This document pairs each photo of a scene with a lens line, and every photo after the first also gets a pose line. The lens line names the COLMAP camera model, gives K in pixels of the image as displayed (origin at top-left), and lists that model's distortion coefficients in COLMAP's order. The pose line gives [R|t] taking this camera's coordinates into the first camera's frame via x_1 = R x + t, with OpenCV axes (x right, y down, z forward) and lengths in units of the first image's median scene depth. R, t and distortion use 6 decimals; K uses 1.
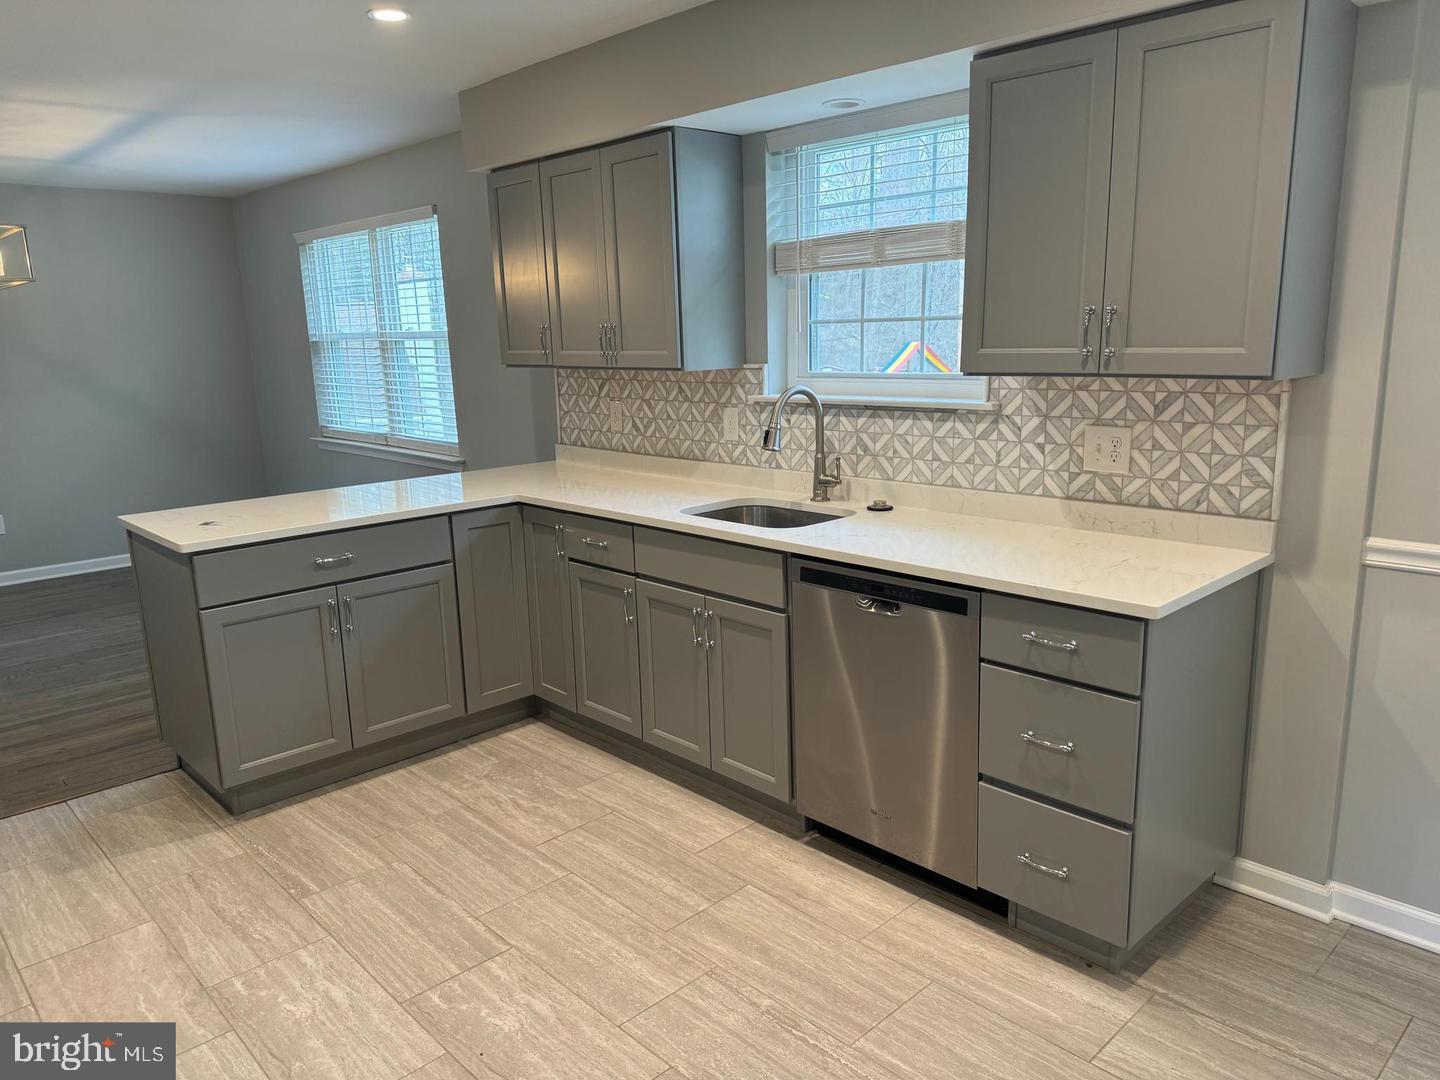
lens RADIAL K [[1017.1, 0, 732.3], [0, 1017.1, 553.1], [0, 0, 1]] dist [0.069238, -0.091087]
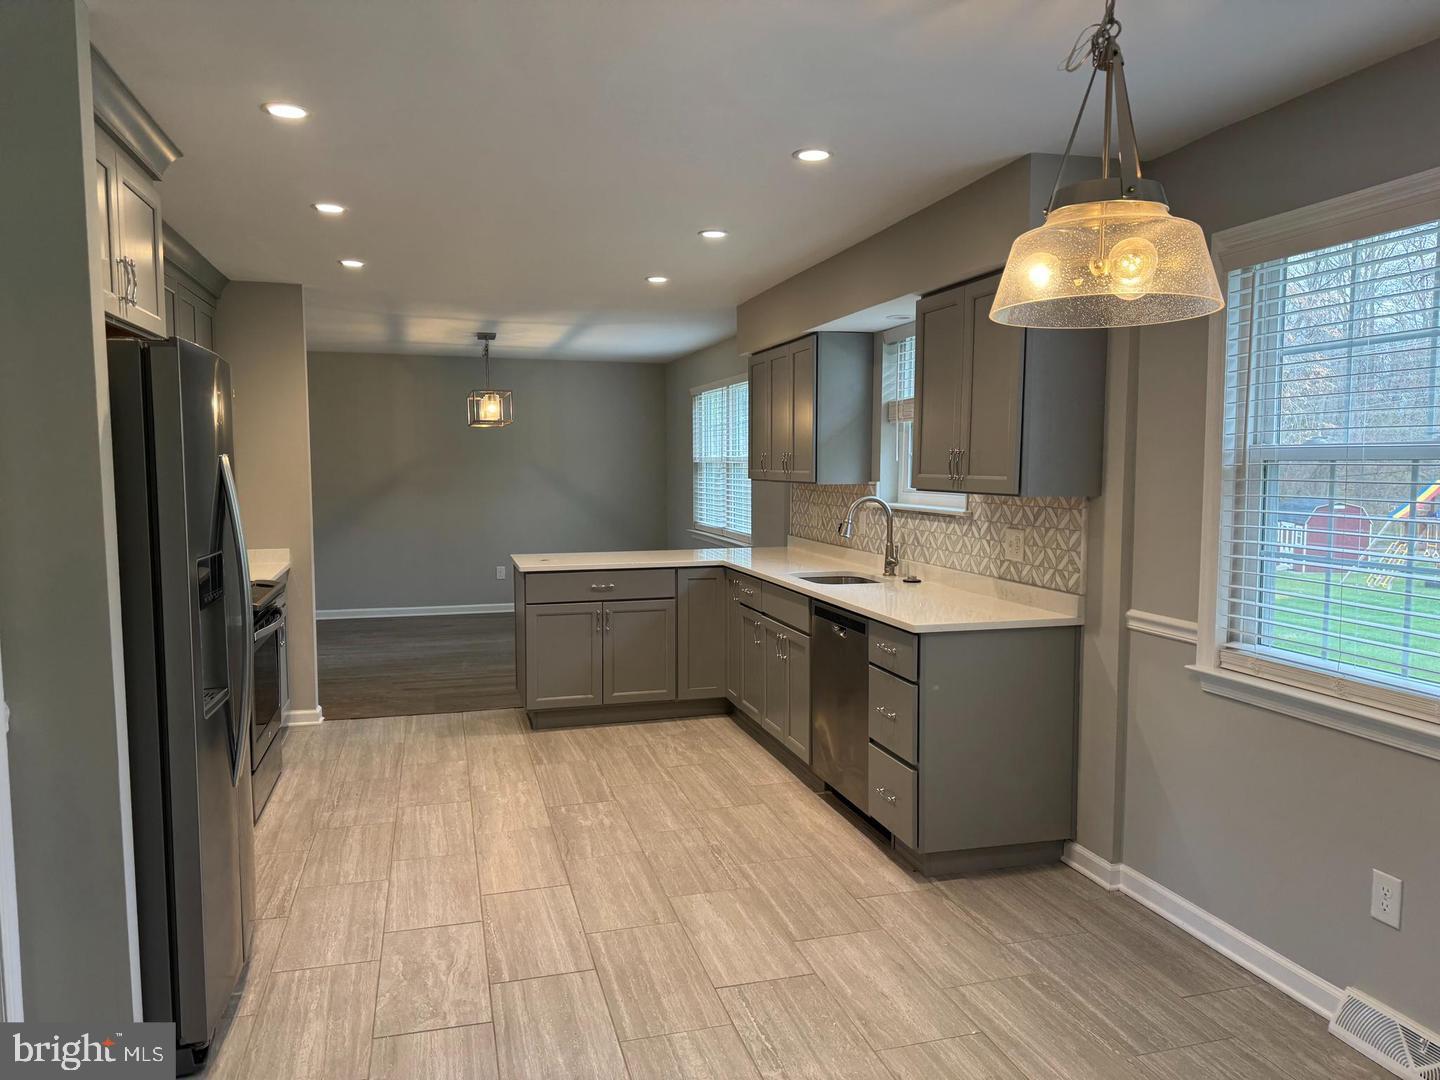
lens RADIAL K [[1017.1, 0, 730.0], [0, 1017.1, 551.0], [0, 0, 1]] dist [0.069238, -0.091087]
pose [[0.884590, 0.068109, -0.461369, 0.578679], [-0.124602, 0.987832, -0.093074, 0.080304], [0.449416, 0.139820, 0.882313, -0.399715]]
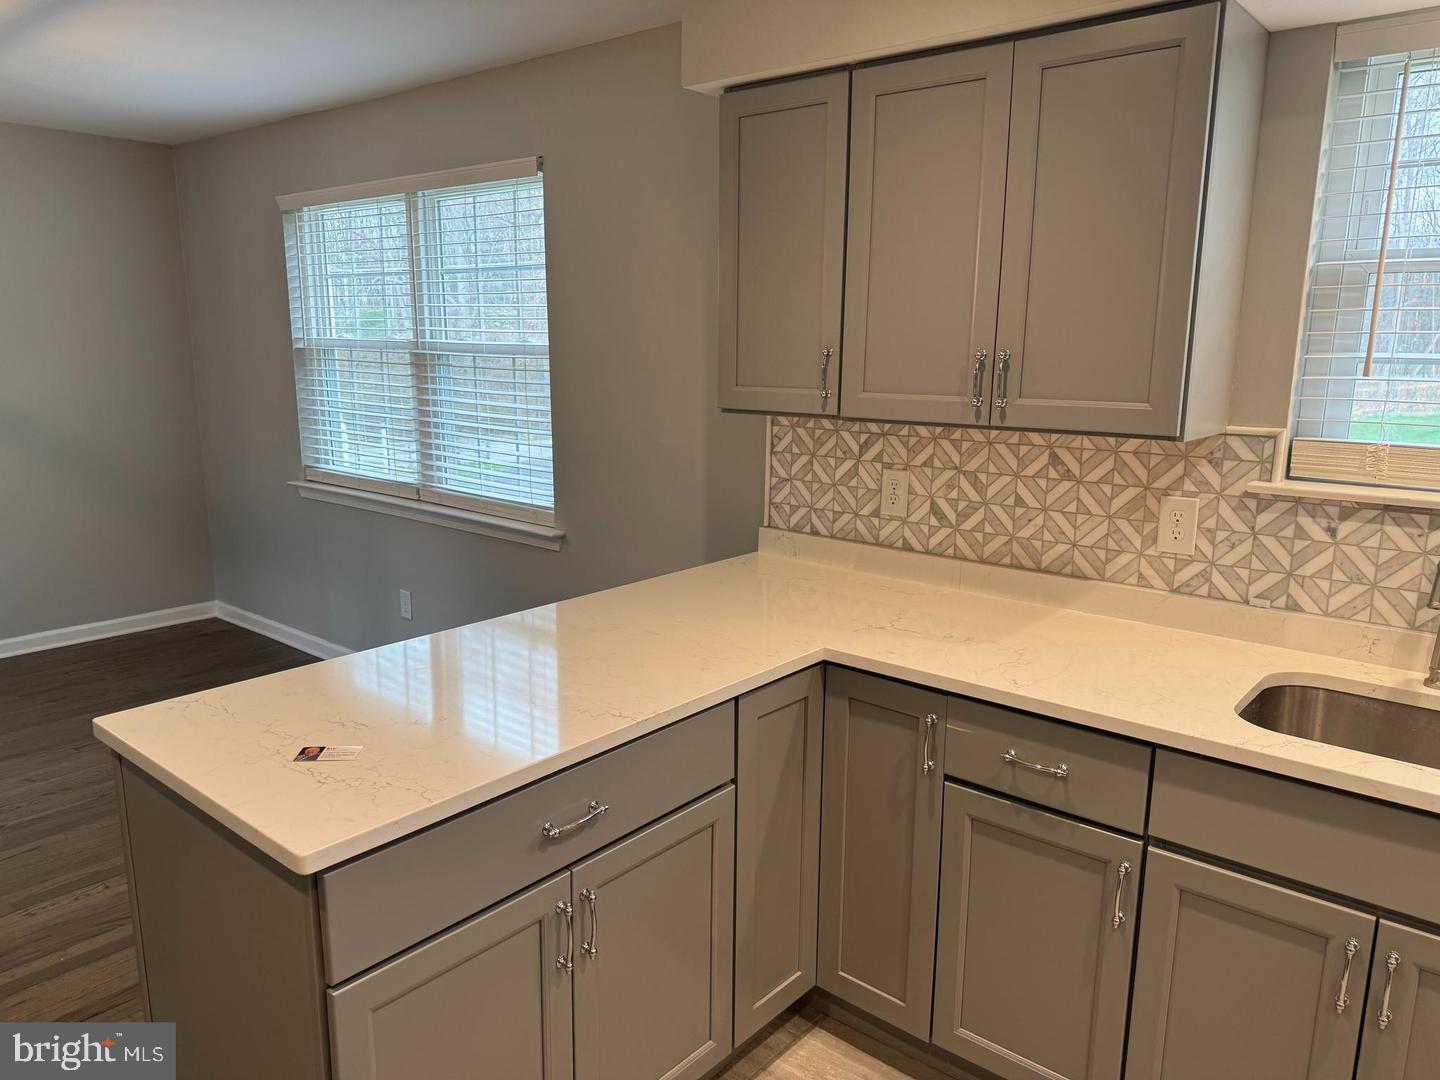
lens RADIAL K [[1017.1, 0, 722.3], [0, 1017.1, 544.7], [0, 0, 1]] dist [0.069238, -0.091087]
pose [[0.993926, 0.017417, 0.108660, -0.381645], [-0.015294, 0.999676, -0.020339, -0.117655], [-0.108979, 0.018554, 0.993871, 0.517411]]
